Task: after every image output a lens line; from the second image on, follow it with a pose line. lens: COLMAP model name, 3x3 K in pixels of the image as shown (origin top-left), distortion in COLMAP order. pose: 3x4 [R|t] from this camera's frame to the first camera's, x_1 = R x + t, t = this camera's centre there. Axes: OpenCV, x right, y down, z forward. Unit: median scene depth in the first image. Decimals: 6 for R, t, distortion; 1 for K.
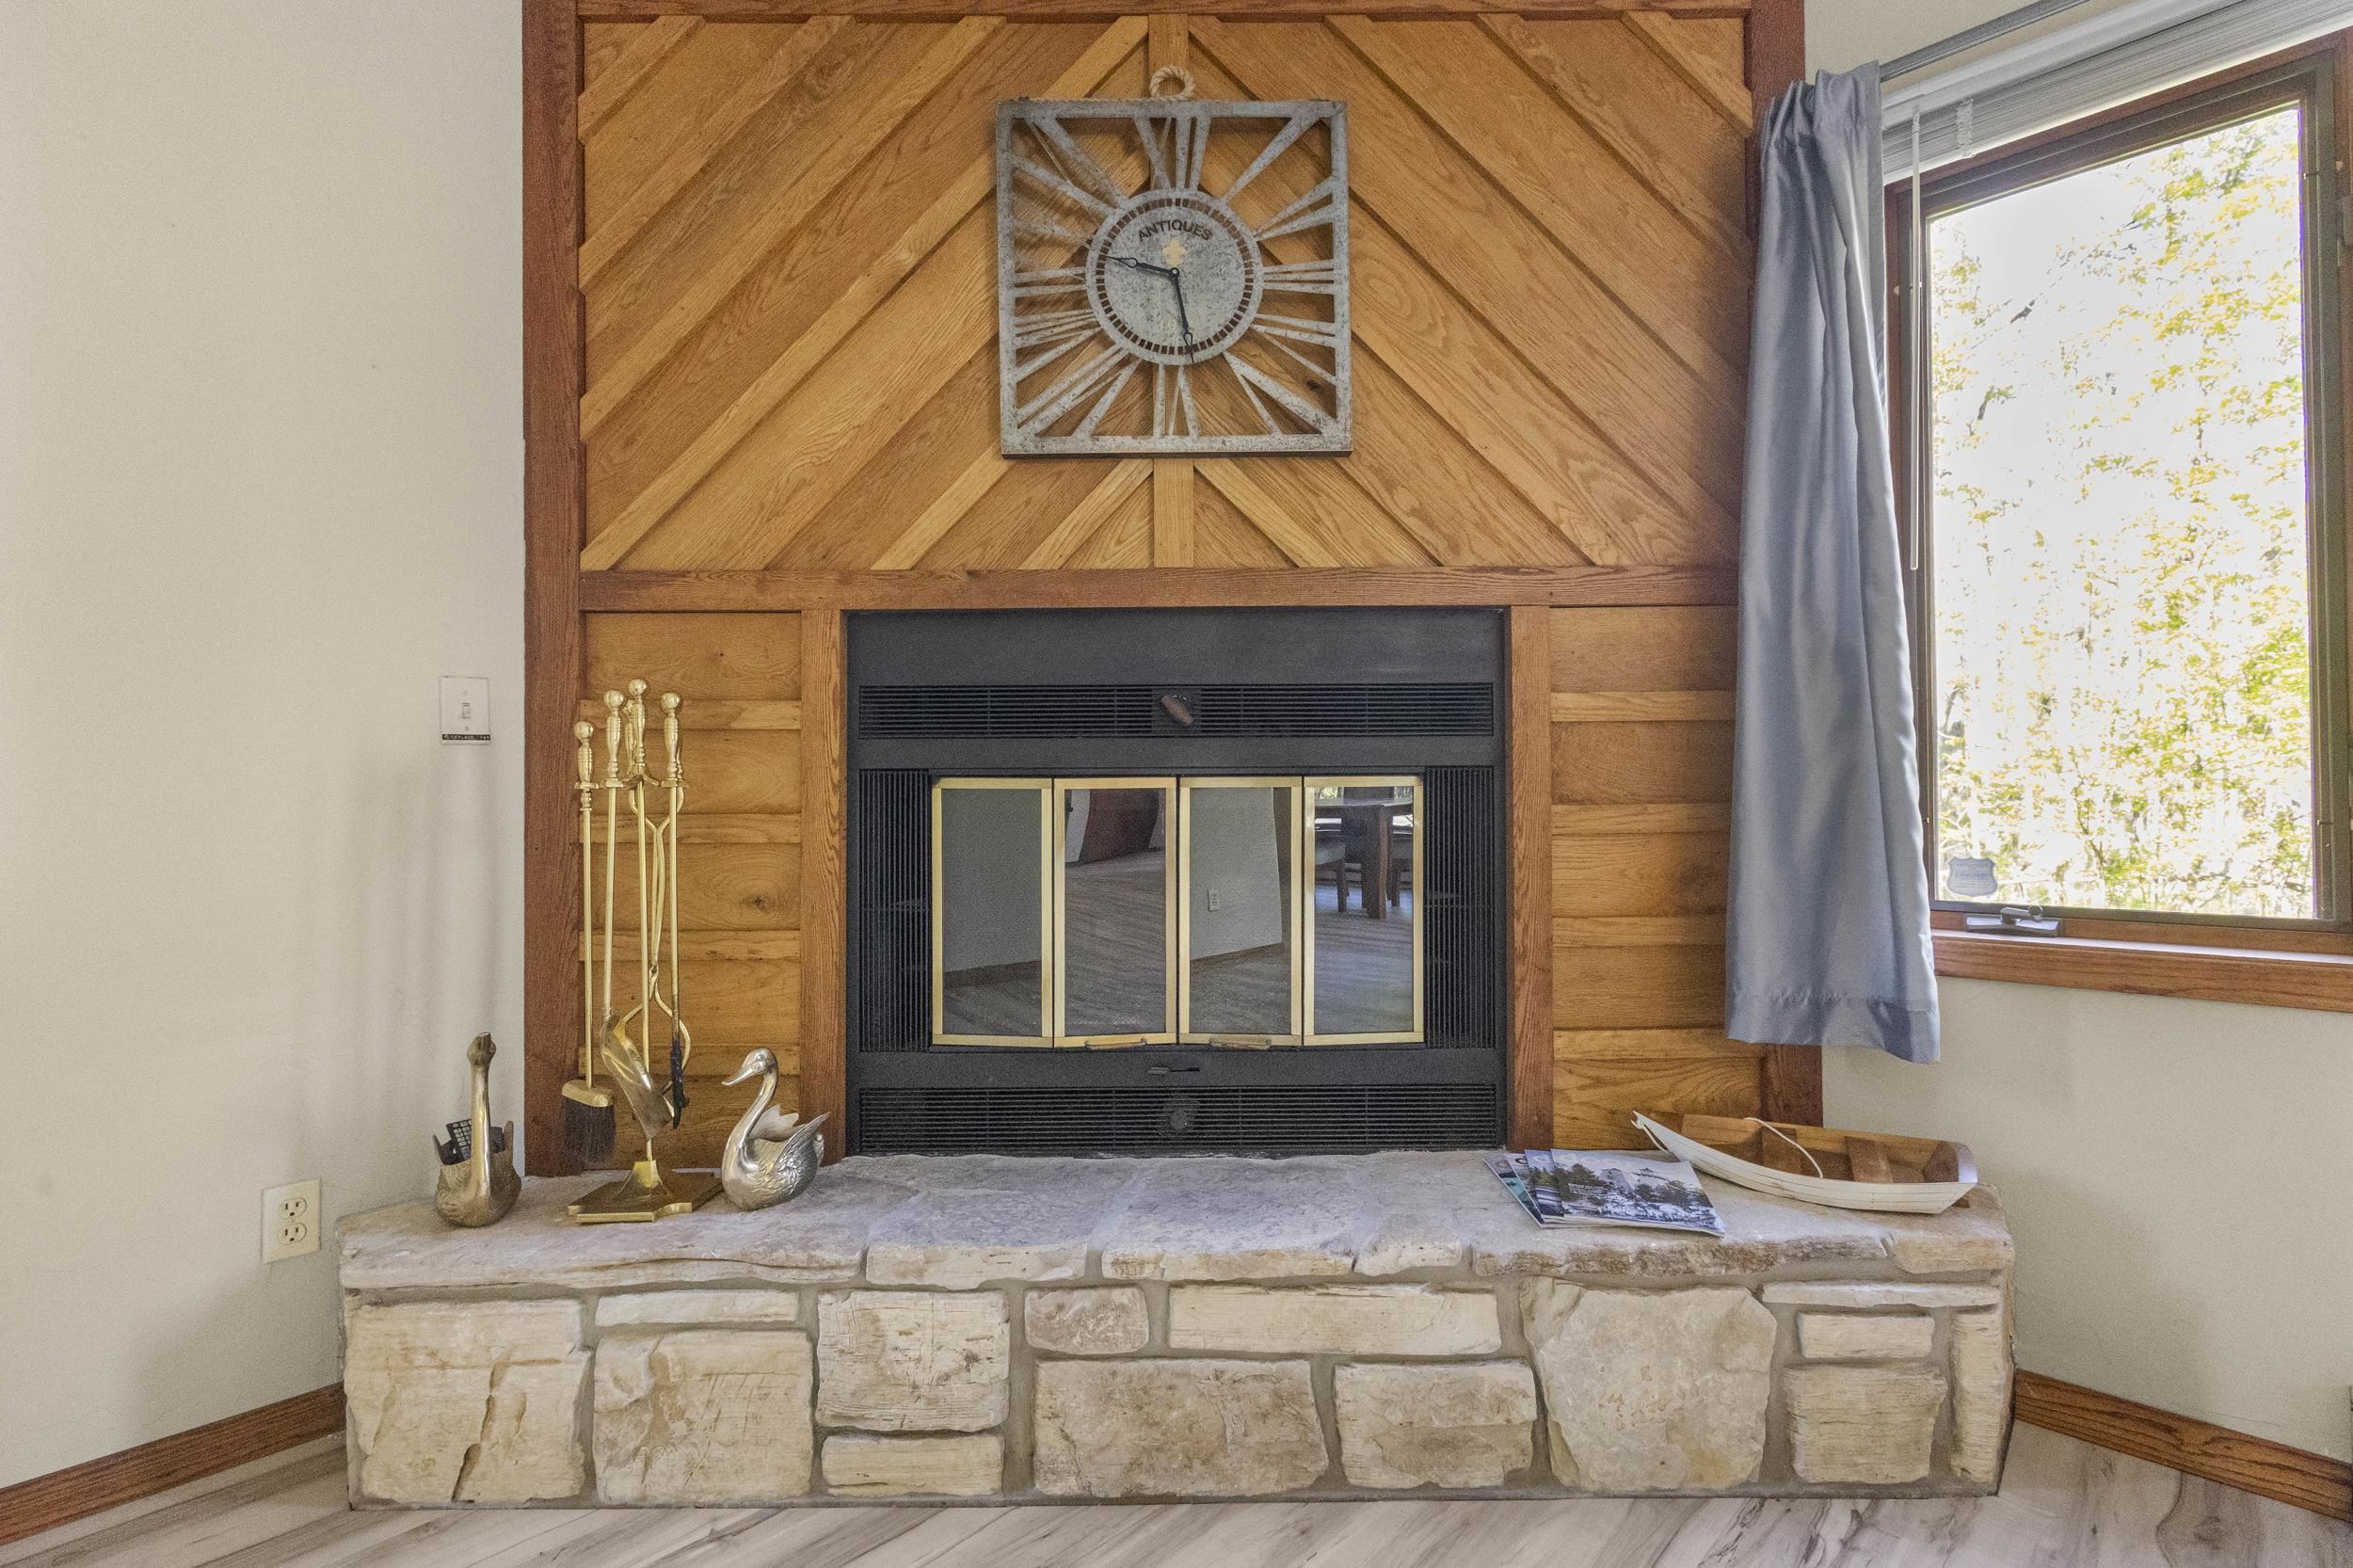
lens RADIAL K [[1082.2, 0, 1167.4], [0, 1082.2, 778.7], [0, 0, 1]] dist [0.004122, -0.002015]
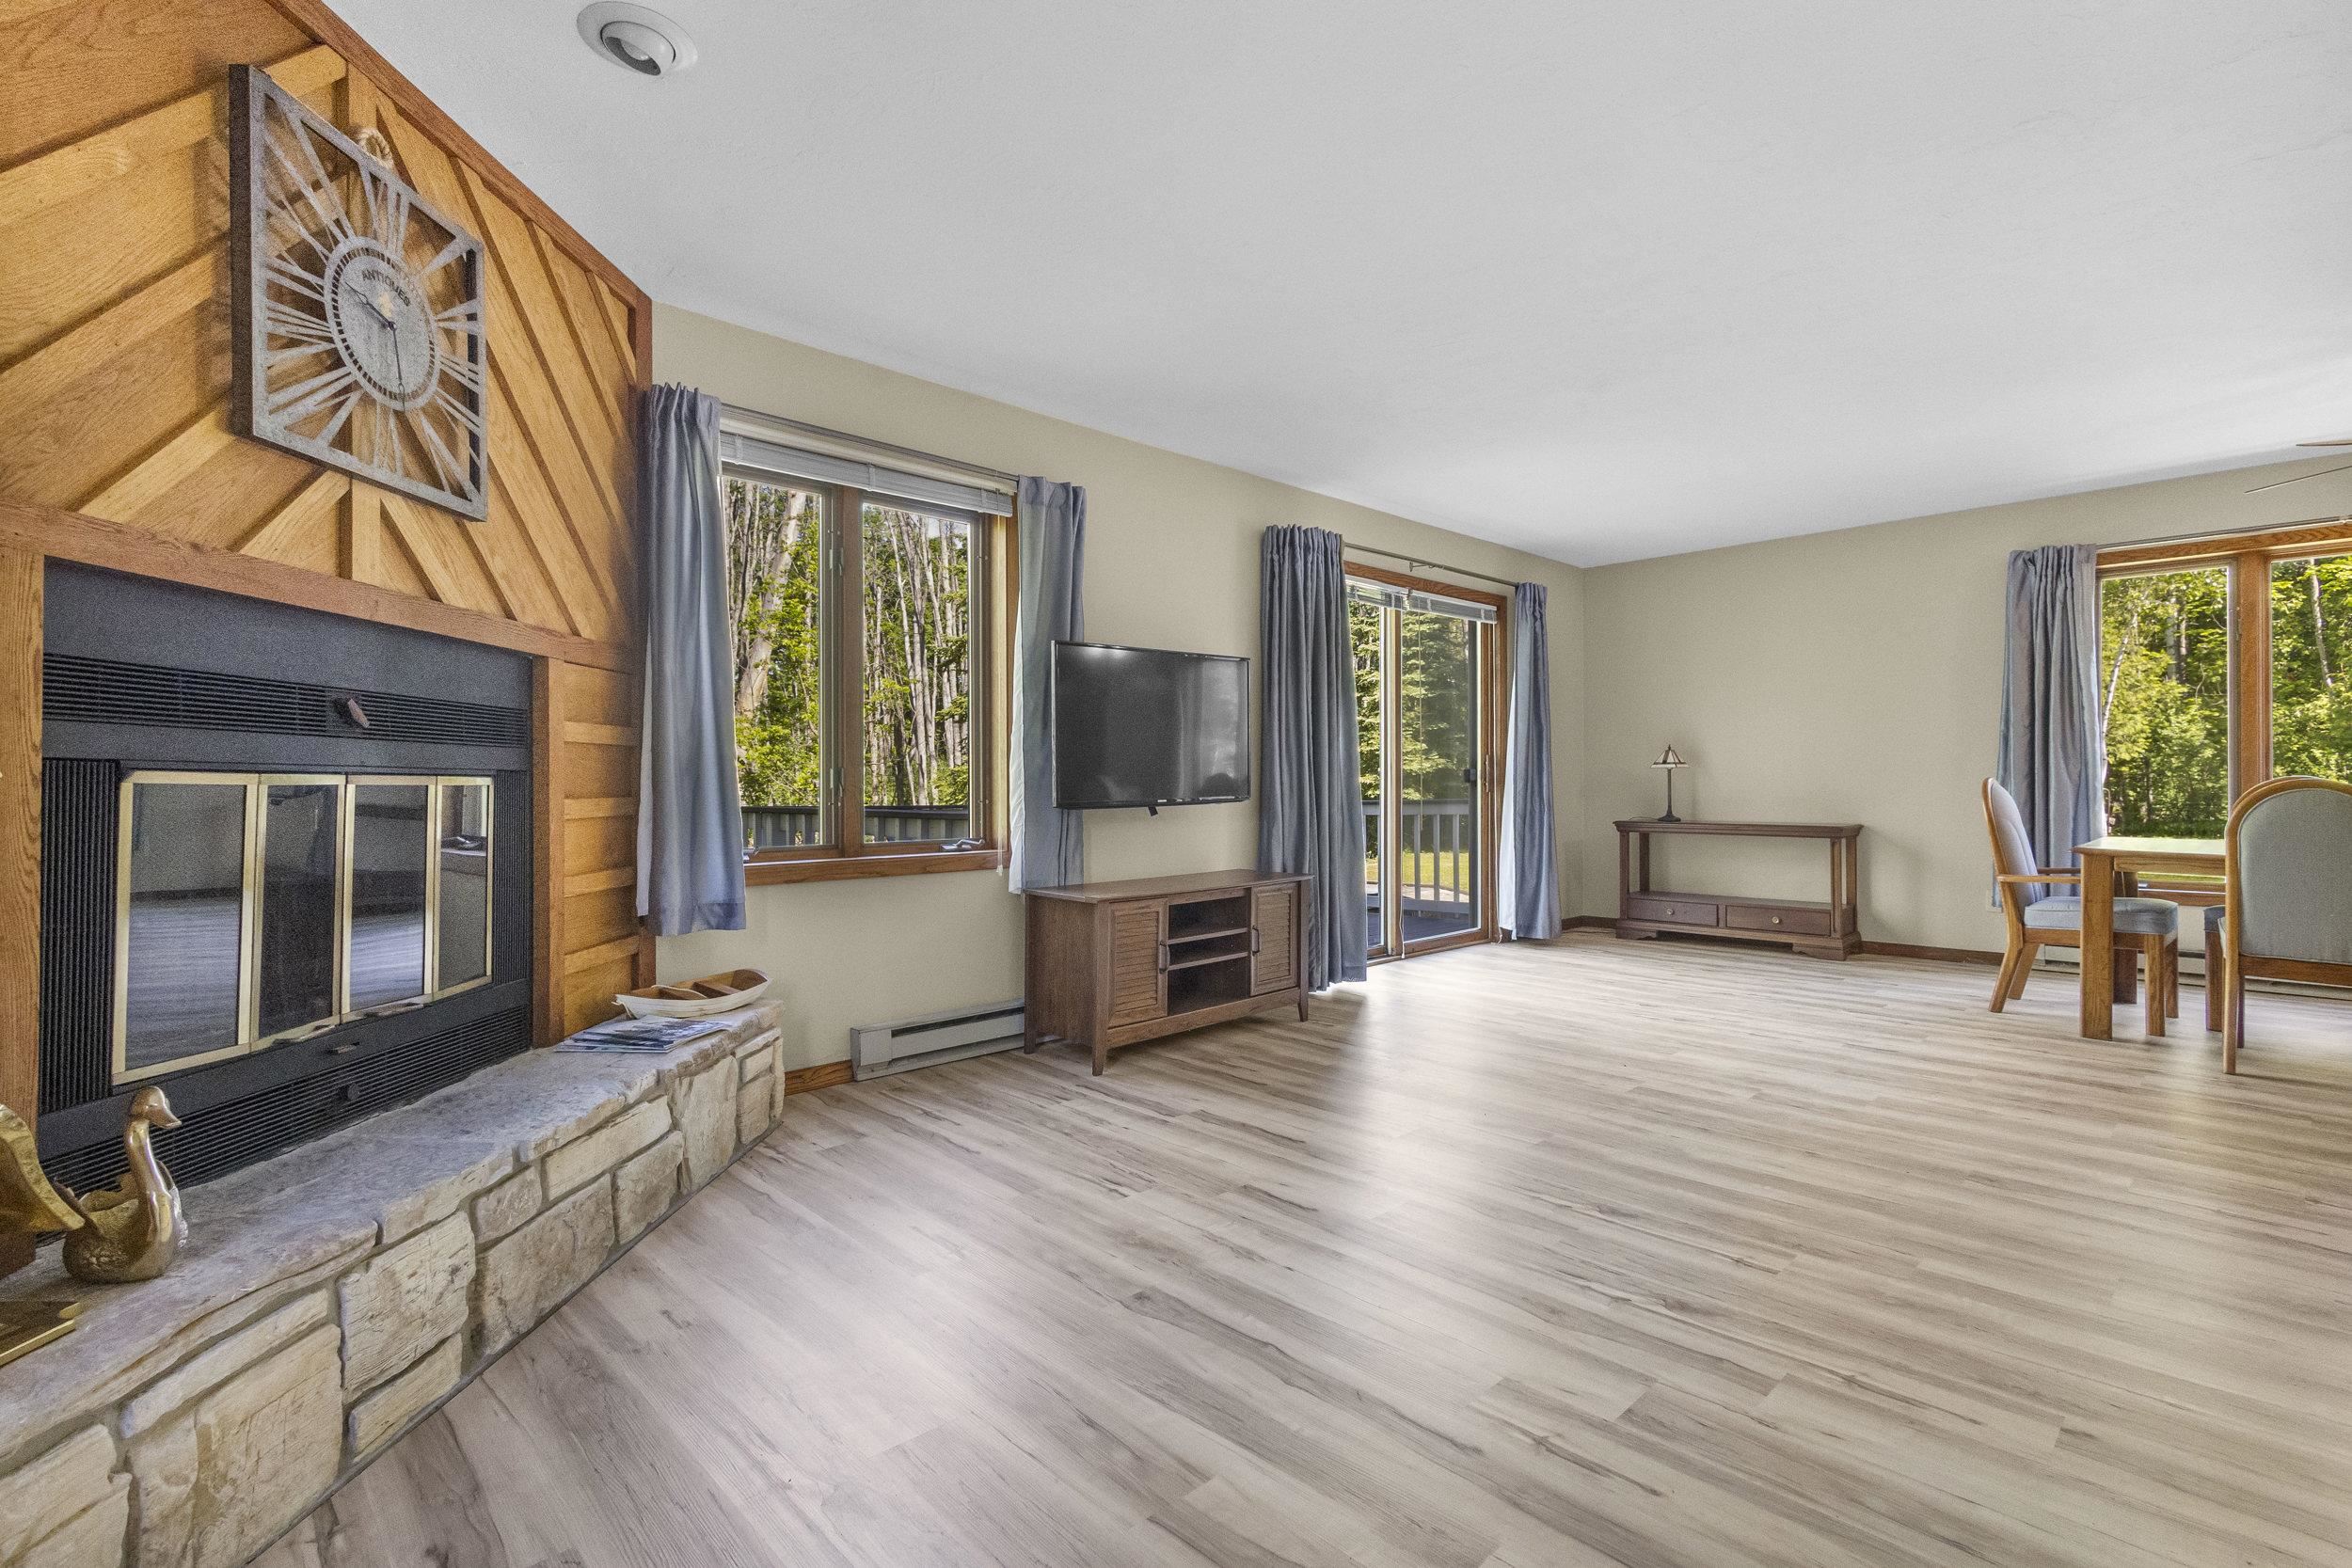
lens RADIAL K [[1081.6, 0, 1166.9], [0, 1081.6, 778.7], [0, 0, 1]] dist [0.004122, -0.002015]
pose [[0.023684, 0.014894, 0.999609, -1.083174], [-0.007407, 0.999864, -0.014723, 0.012561], [-0.999692, -0.007055, 0.023791, 0.166905]]
